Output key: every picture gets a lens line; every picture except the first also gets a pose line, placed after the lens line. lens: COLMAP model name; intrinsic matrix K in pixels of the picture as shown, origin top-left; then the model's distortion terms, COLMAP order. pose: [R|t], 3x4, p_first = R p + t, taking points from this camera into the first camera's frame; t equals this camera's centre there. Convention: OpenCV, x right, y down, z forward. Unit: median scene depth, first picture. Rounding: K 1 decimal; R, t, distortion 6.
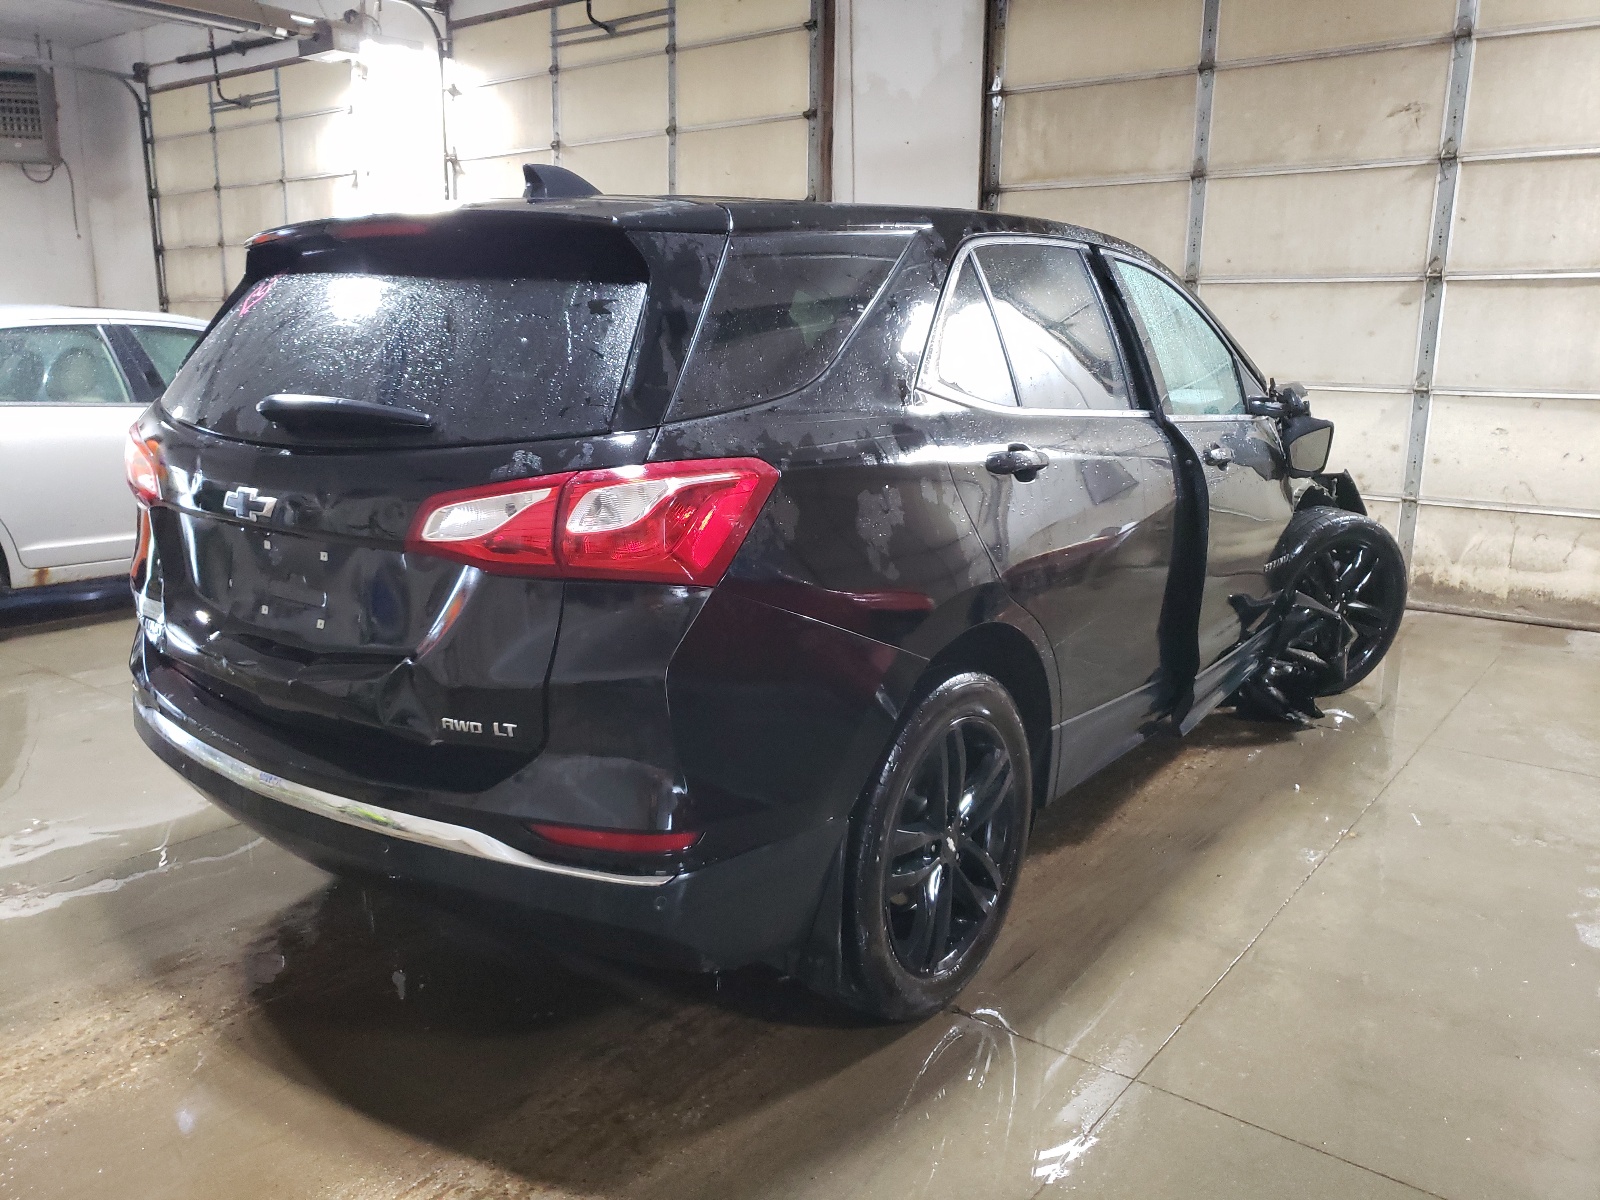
lens RADIAL K [[1244.3, 0, 807.6], [0, 1244.3, 593.0], [0, 0, 1]] dist [-0.001463, 0.011434]
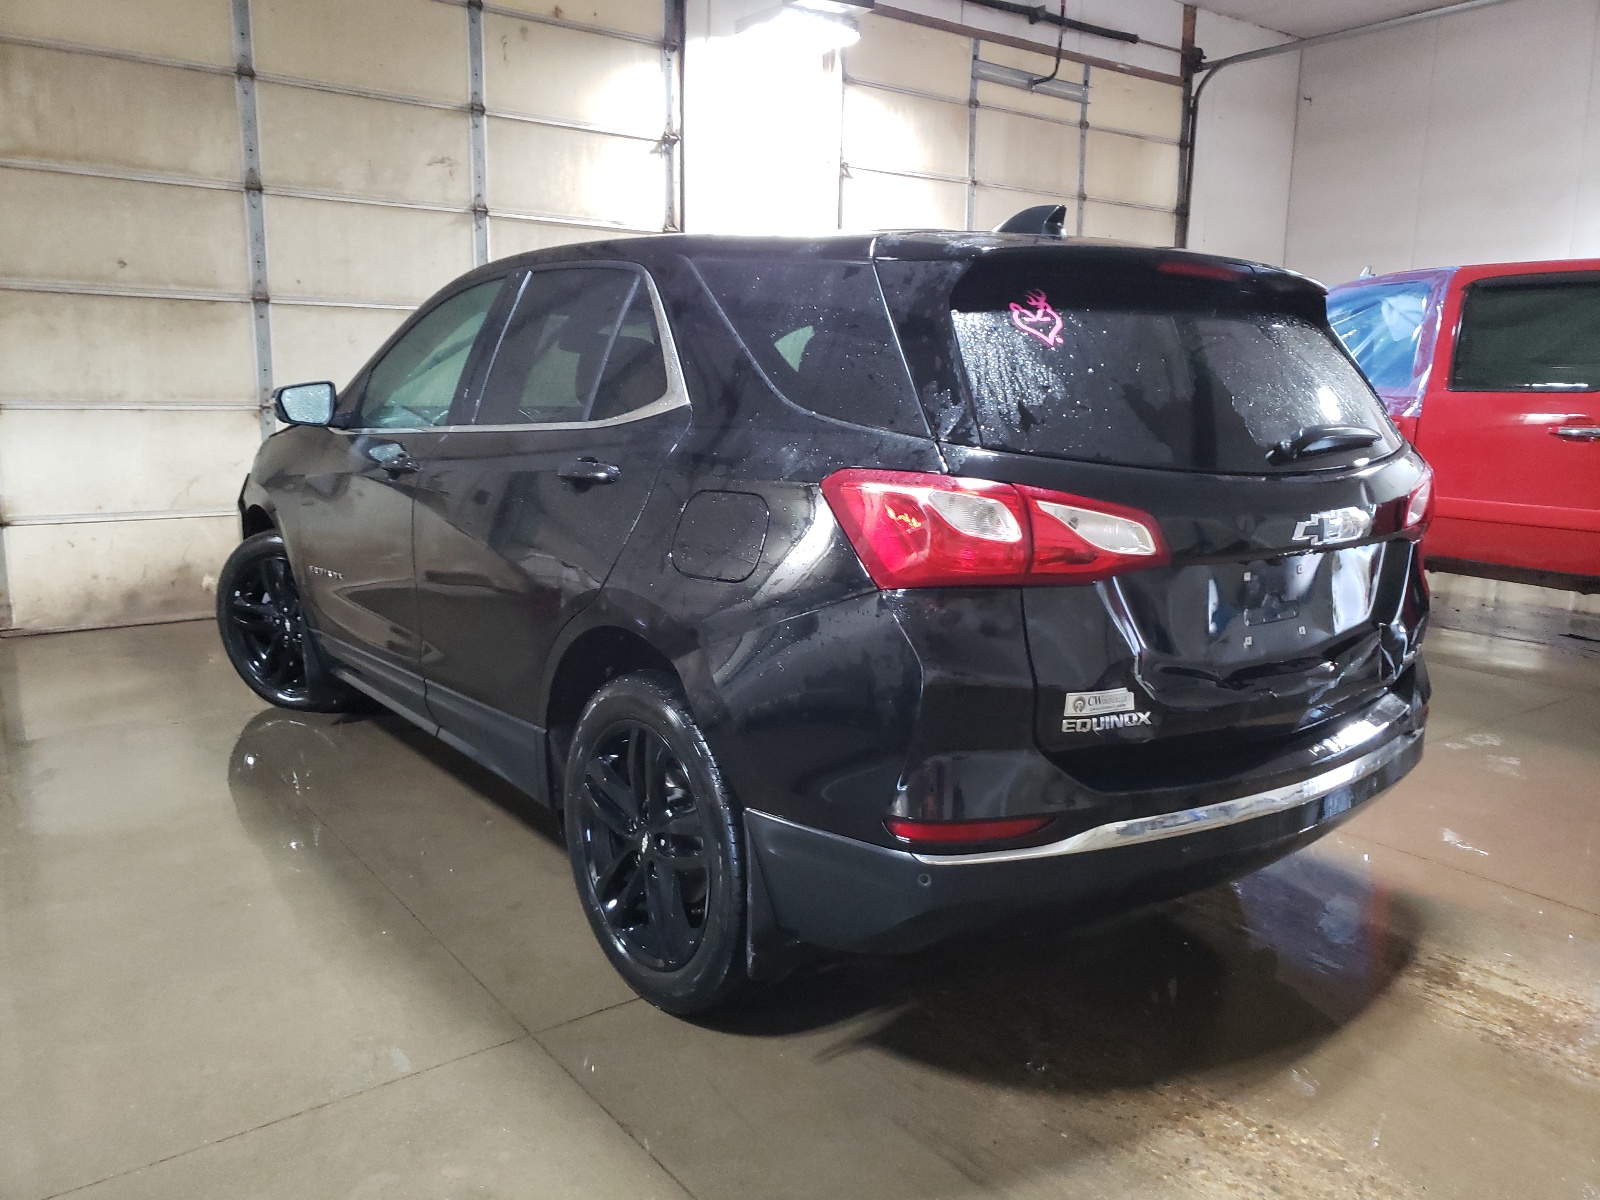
lens RADIAL K [[1244.3, 0, 807.5], [0, 1244.3, 607.3], [0, 0, 1]] dist [-0.001463, 0.011434]
pose [[0.266839, -0.178579, 0.947052, -0.566482], [0.181371, 0.974429, 0.132638, -0.079838], [-0.946521, 0.136375, 0.292404, 0.396661]]
